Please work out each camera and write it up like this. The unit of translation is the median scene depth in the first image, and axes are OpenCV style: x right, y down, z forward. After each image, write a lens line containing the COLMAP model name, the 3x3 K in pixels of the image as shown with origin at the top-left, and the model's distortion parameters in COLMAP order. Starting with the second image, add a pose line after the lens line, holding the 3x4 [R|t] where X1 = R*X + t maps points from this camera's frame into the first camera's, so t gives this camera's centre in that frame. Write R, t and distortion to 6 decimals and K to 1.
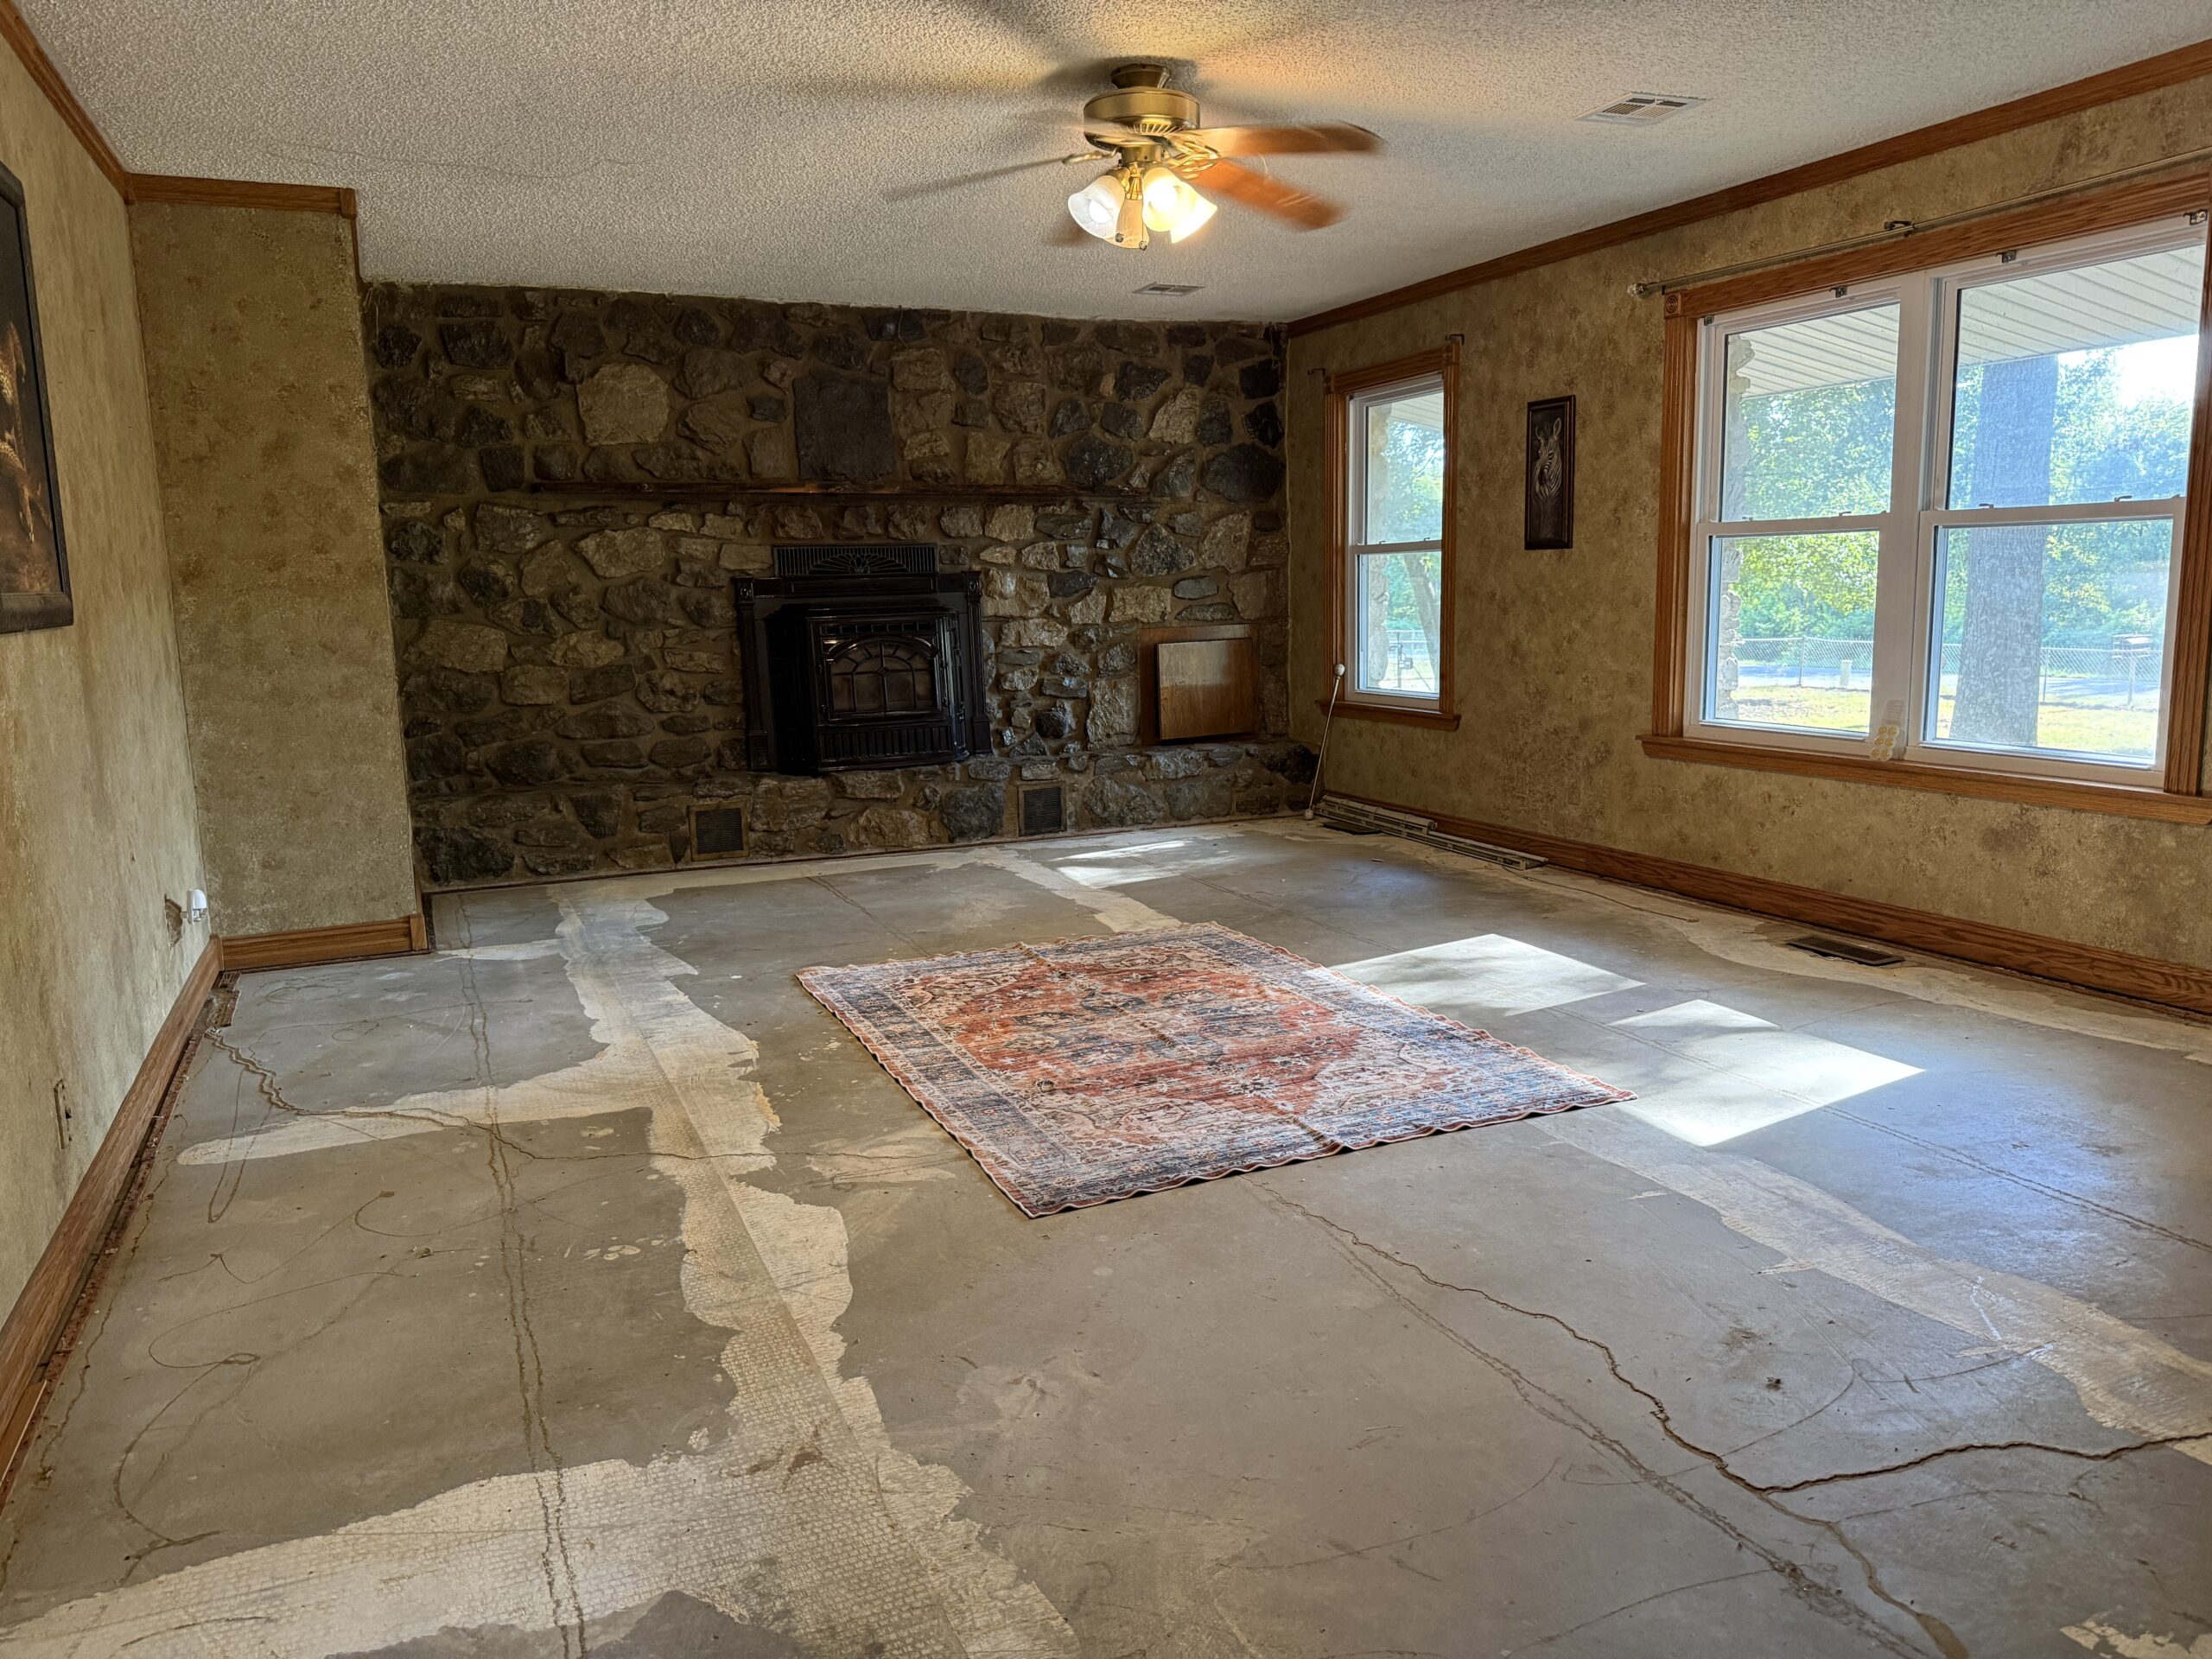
lens RADIAL K [[1550.8, 0, 1113.0], [0, 1550.8, 850.8], [0, 0, 1]] dist [0.064370, -0.095083]
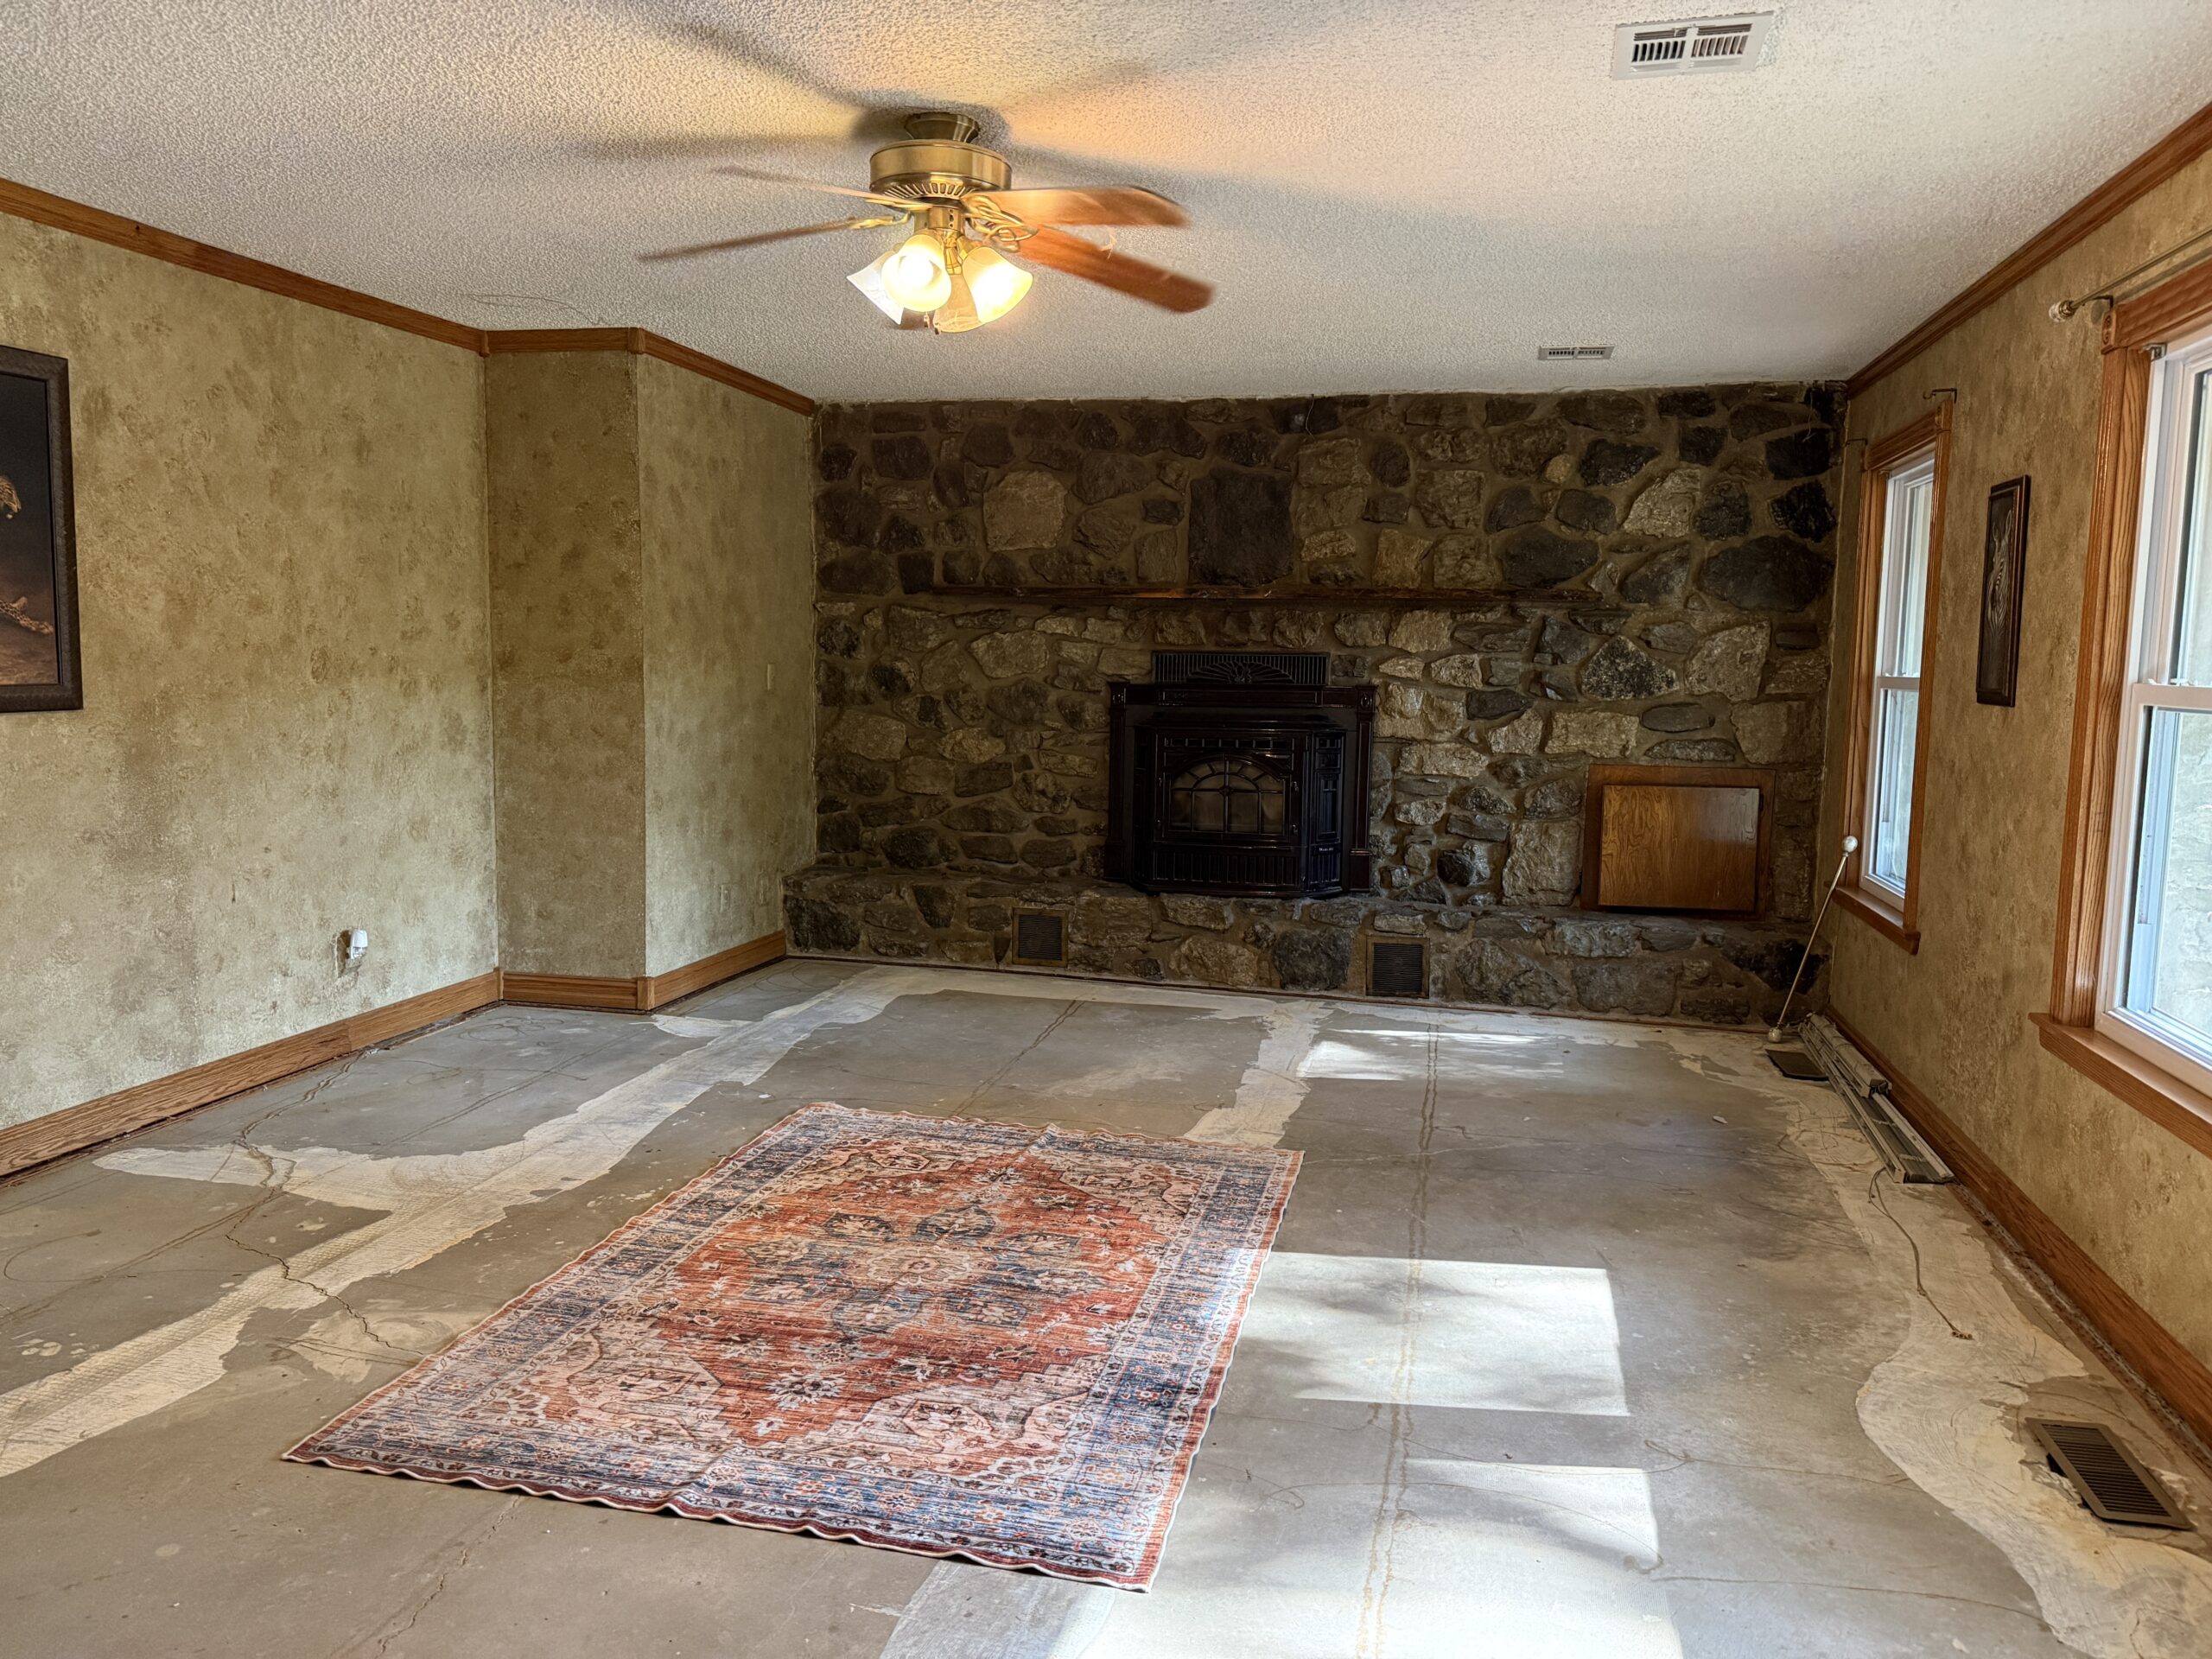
lens RADIAL K [[1550.8, 0, 1118.3], [0, 1550.8, 832.3], [0, 0, 1]] dist [0.064370, -0.095083]
pose [[0.794063, 0.109173, -0.597951, 0.386979], [-0.143590, 0.989587, -0.010006, -0.081145], [0.590632, 0.093805, 0.801470, 0.262220]]
